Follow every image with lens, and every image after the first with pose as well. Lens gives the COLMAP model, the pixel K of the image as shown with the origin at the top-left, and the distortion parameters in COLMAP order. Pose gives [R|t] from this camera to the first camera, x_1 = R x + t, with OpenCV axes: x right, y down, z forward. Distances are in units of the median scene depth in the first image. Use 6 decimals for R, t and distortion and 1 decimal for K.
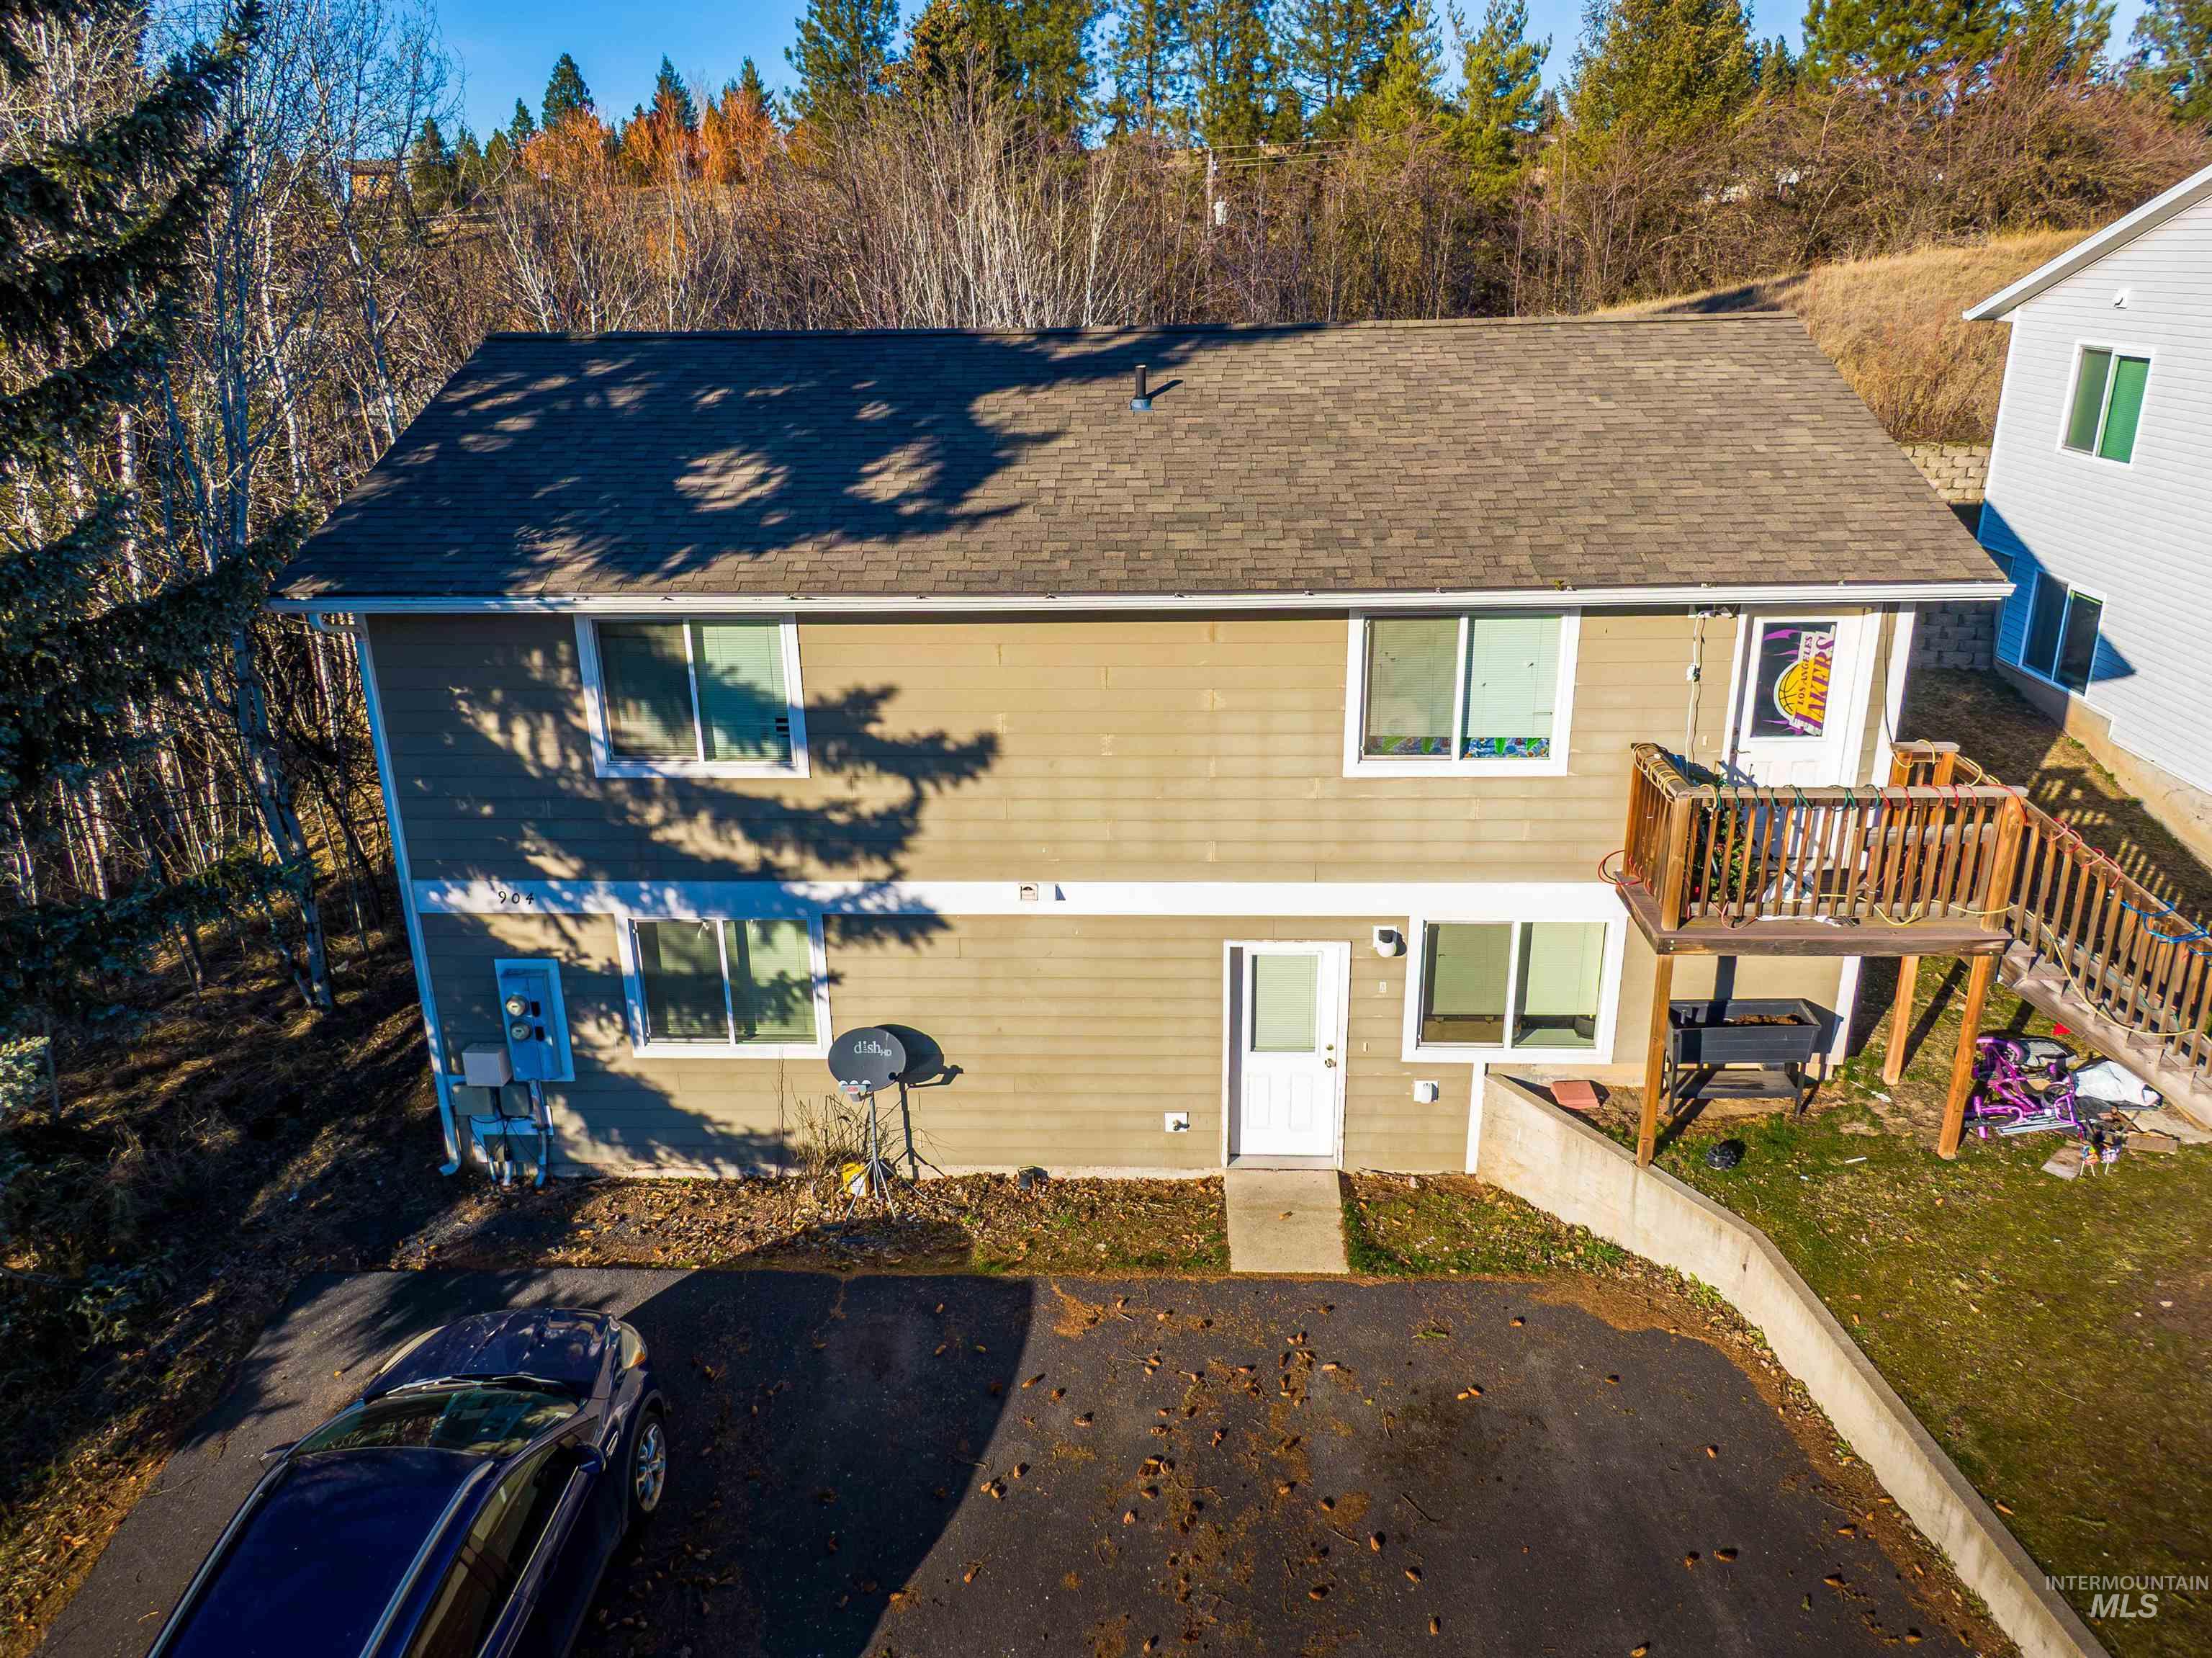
lens RADIAL K [[1581.7, 0, 1110.5], [0, 1581.7, 828.9], [0, 0, 1]] dist [0.013813, -0.020888]
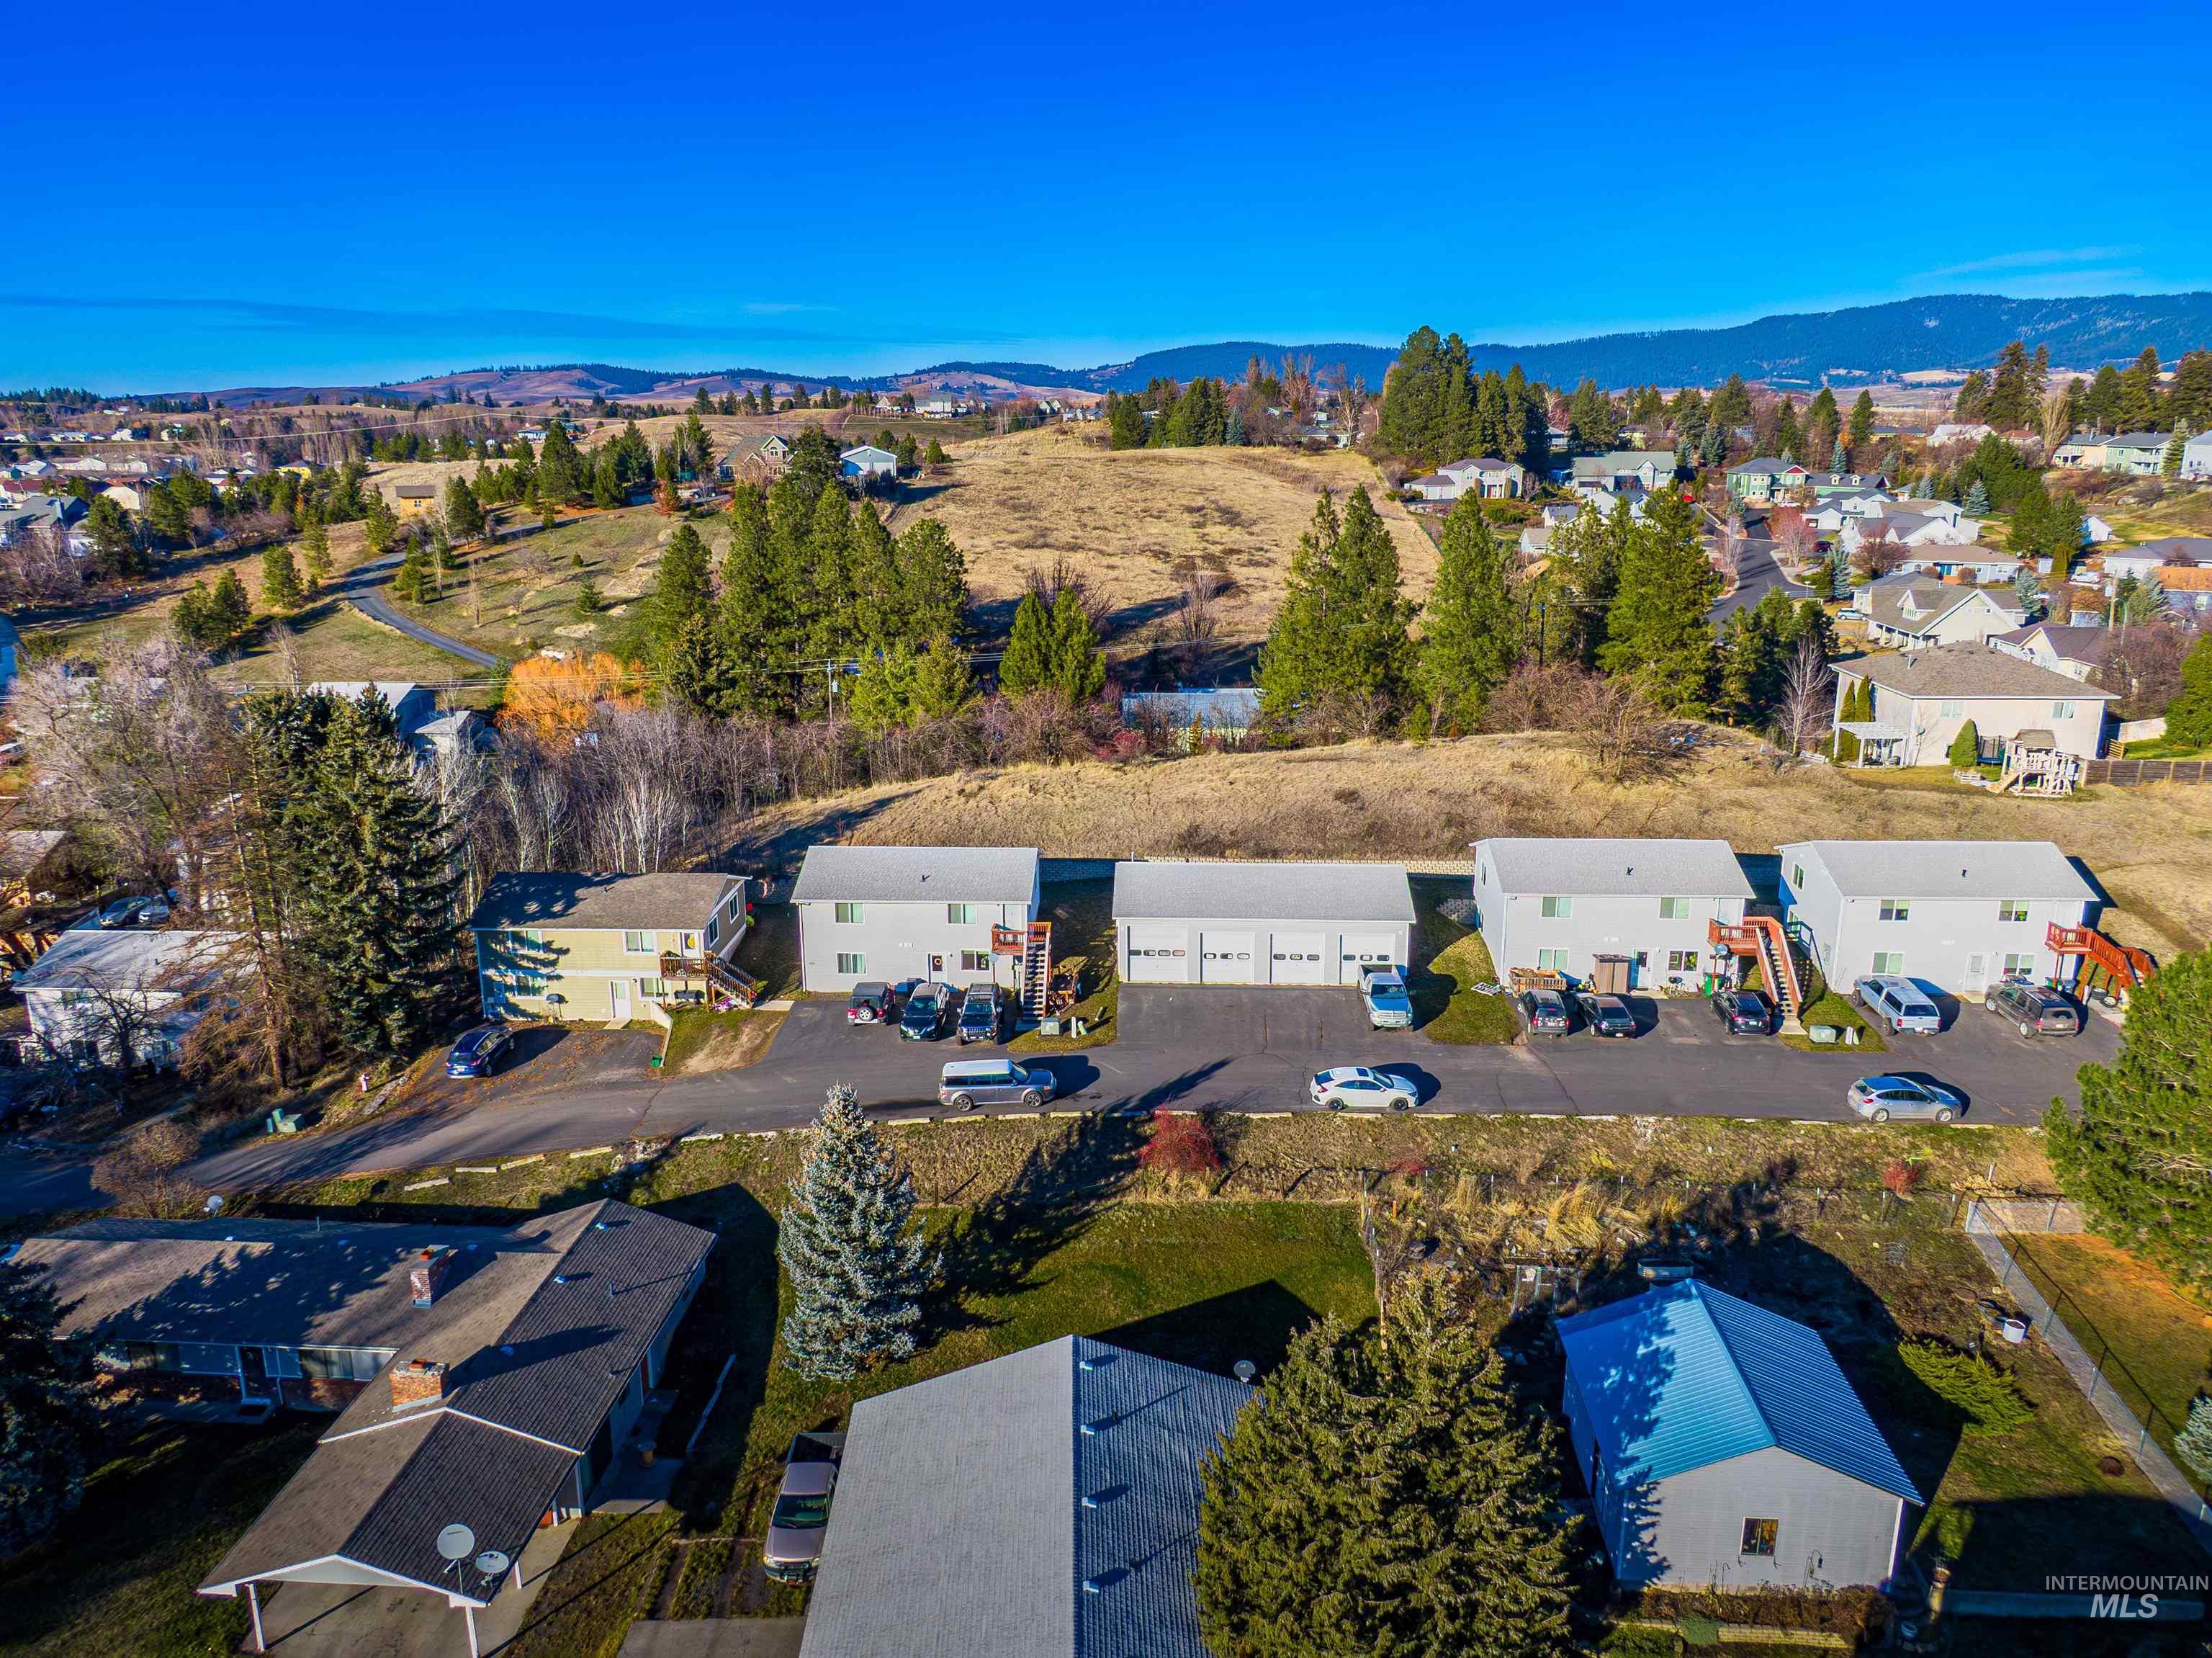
lens RADIAL K [[1581.7, 0, 1089.6], [0, 1581.7, 821.0], [0, 0, 1]] dist [0.013813, -0.020888]
pose [[0.999922, 0.008579, -0.009116, 2.068299], [-0.009346, 0.996097, -0.087769, -0.026810], [0.008327, 0.087847, 0.996099, -5.390680]]
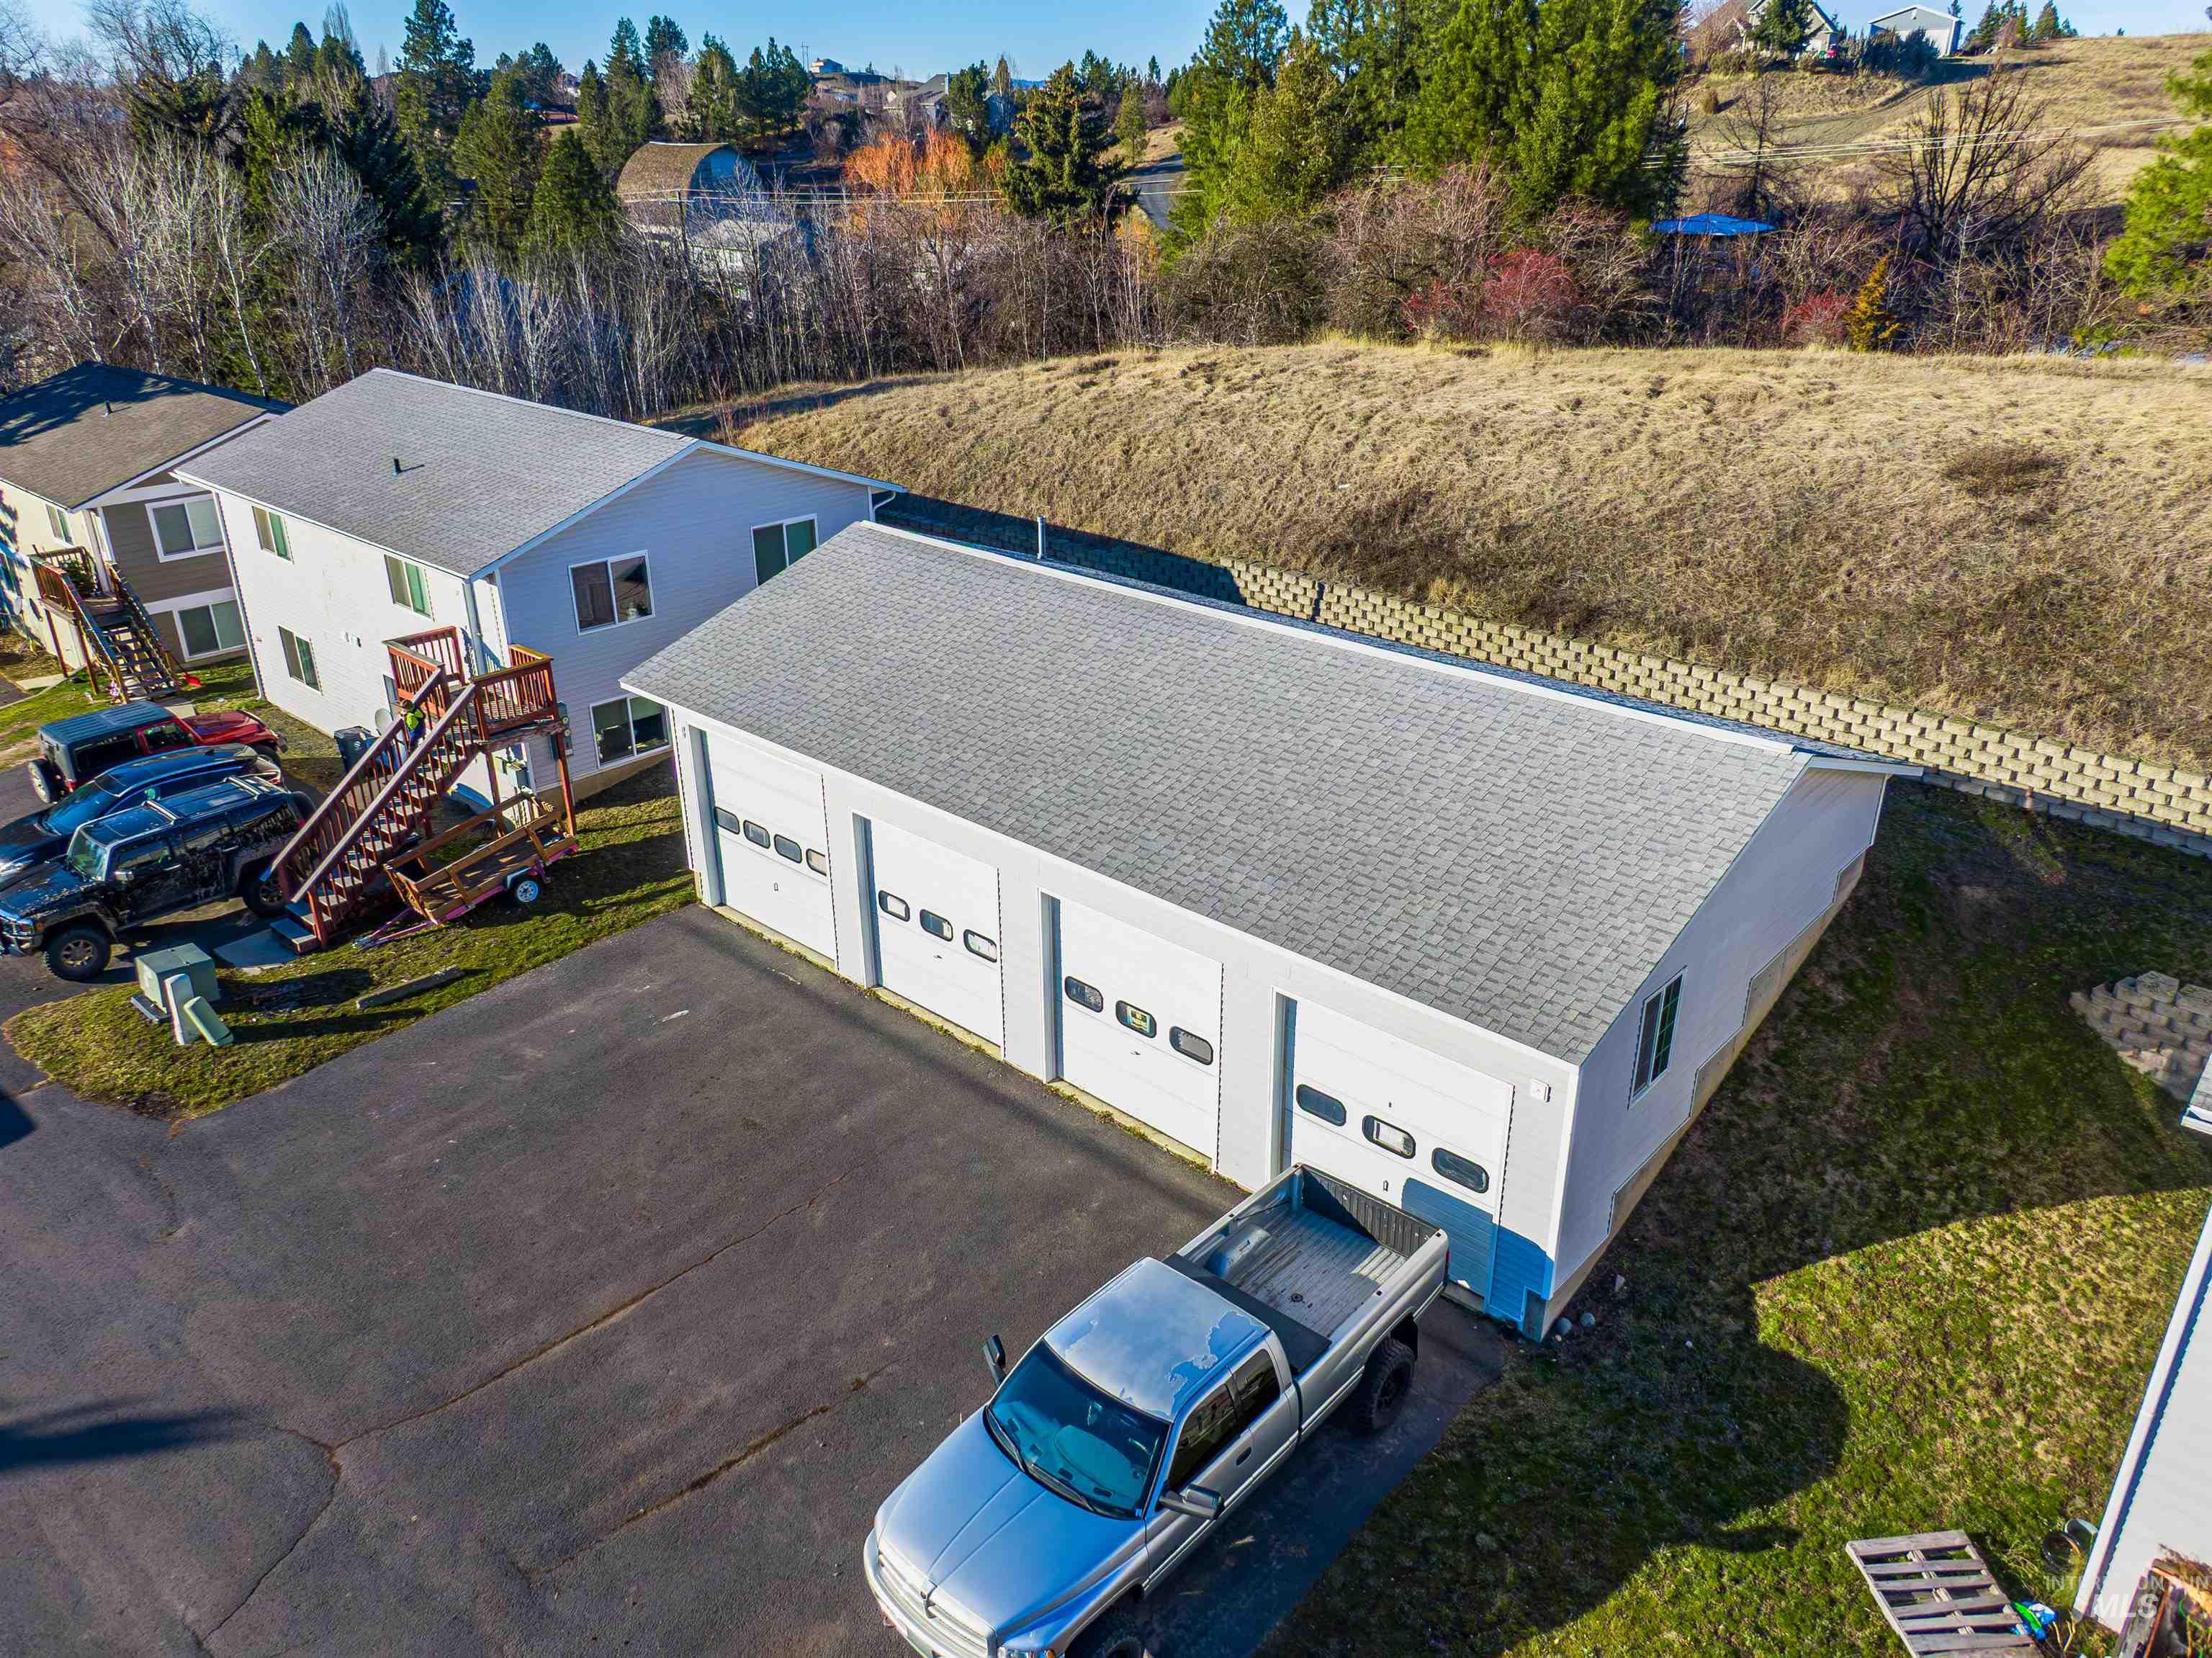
lens RADIAL K [[1581.7, 0, 1101.3], [0, 1581.7, 821.7], [0, 0, 1]] dist [0.013813, -0.020888]
pose [[0.763904, 0.274354, -0.584106, 3.621102], [-0.223871, 0.961583, 0.158873, -0.449640], [0.605254, 0.009401, 0.795977, -0.258073]]
